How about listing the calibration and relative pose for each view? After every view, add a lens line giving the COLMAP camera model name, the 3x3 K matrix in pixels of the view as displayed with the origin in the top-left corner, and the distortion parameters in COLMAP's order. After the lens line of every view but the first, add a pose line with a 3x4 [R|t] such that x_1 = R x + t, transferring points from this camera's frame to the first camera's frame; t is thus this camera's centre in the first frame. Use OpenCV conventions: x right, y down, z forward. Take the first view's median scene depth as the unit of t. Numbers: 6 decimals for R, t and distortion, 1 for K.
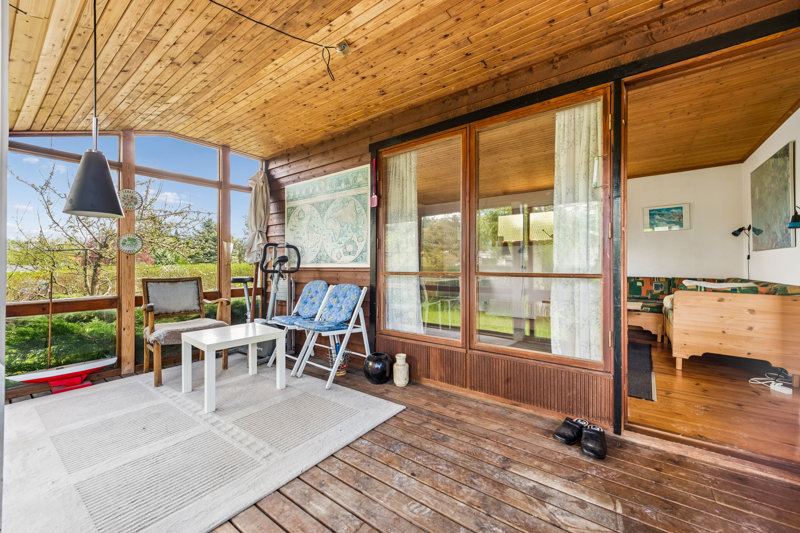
lens RADIAL K [[320.4, 0, 398.0], [0, 320.4, 263.5], [0, 0, 1]] dist [0.003391, 0.000084]
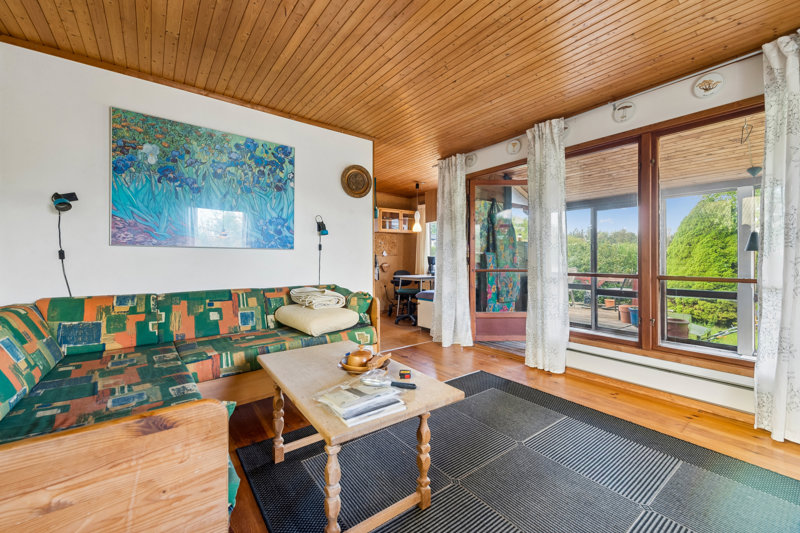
lens RADIAL K [[320.4, 0, 398.0], [0, 320.4, 263.5], [0, 0, 1]] dist [0.003391, 0.000084]
pose [[-0.964464, -0.003041, 0.264197, 0.394123], [-0.002701, 0.999995, 0.001650, -0.006541], [-0.264201, 0.000878, -0.964467, 1.195057]]
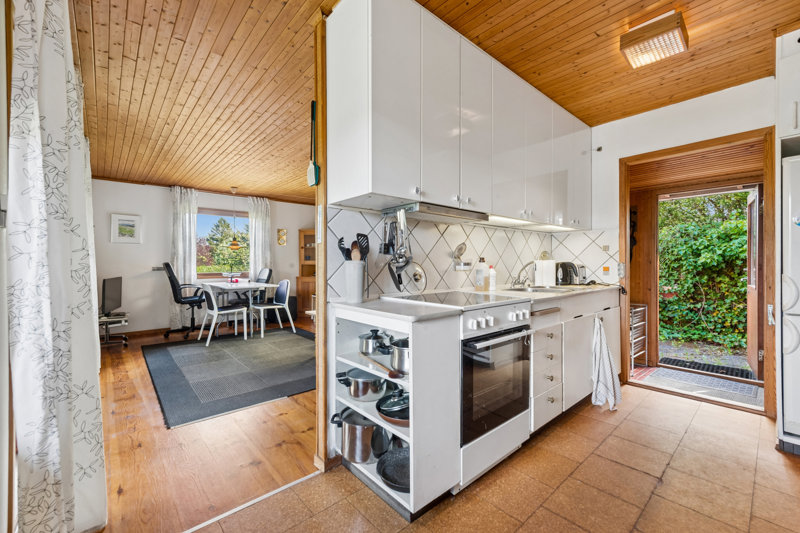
lens RADIAL K [[333.9, 0, 400.0], [0, 333.9, 266.5], [0, 0, 1]] dist [0.001601, 0.000235]
pose [[0.979488, -0.005560, -0.201424, 0.830087], [0.007764, 0.999918, 0.010152, -0.019195], [0.201351, -0.011508, 0.979452, 0.104585]]
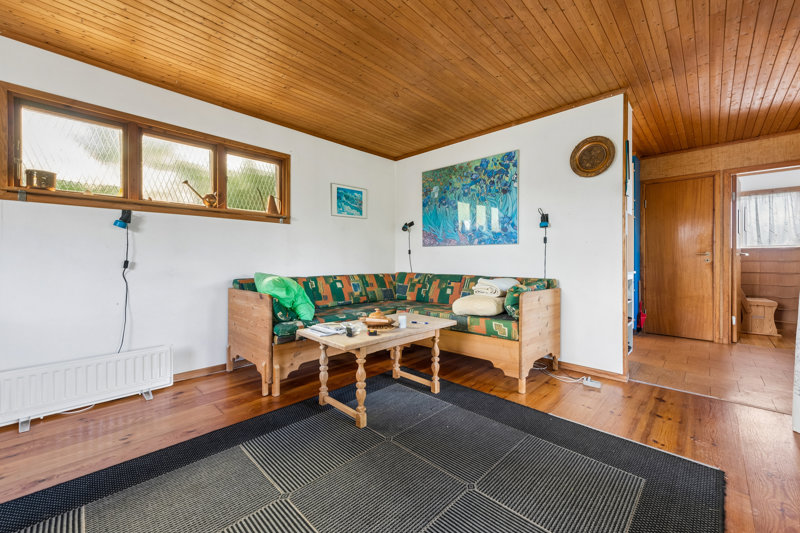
lens RADIAL K [[315.4, 0, 403.5], [0, 315.4, 264.2], [0, 0, 1]] dist [0.001002, 0.000006]
pose [[0.104563, -0.021682, 0.994282, 0.049702], [-0.007559, 0.999716, 0.022596, -0.001862], [-0.994489, -0.009879, 0.104370, 0.804484]]
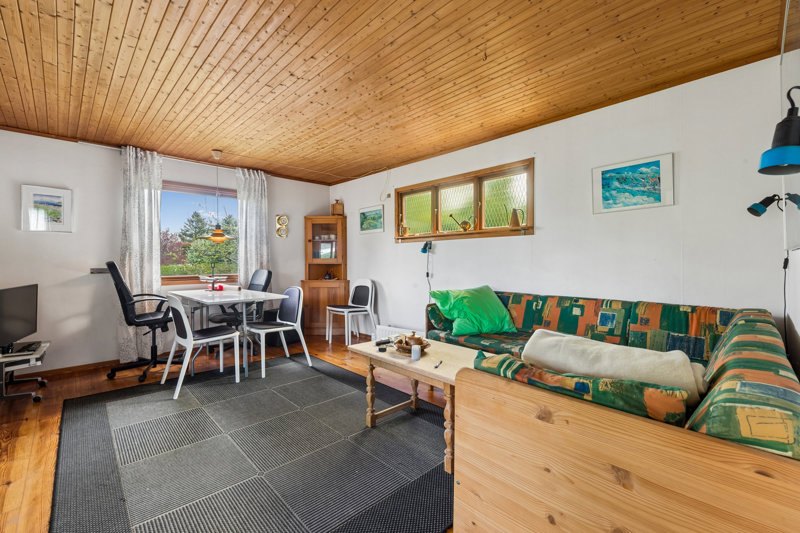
lens RADIAL K [[345.7, 0, 401.1], [0, 345.7, 264.5], [0, 0, 1]] dist [-0.001845, -0.000618]
pose [[0.987792, -0.006761, -0.155630, 0.572944], [0.008639, 0.999898, 0.011389, -0.024100], [0.155537, -0.012594, 0.987750, 0.403736]]
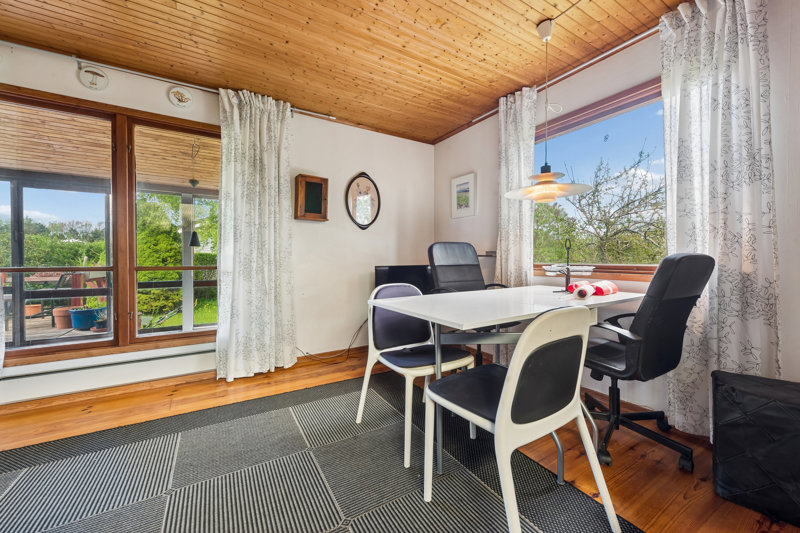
lens RADIAL K [[315.4, 0, 403.5], [0, 315.4, 264.2], [0, 0, 1]] dist [0.001002, 0.000006]
pose [[-0.355628, 0.018470, -0.934445, 0.442947], [0.005201, 0.999828, 0.017783, 0.002212], [0.934613, 0.001464, -0.355663, 1.157628]]
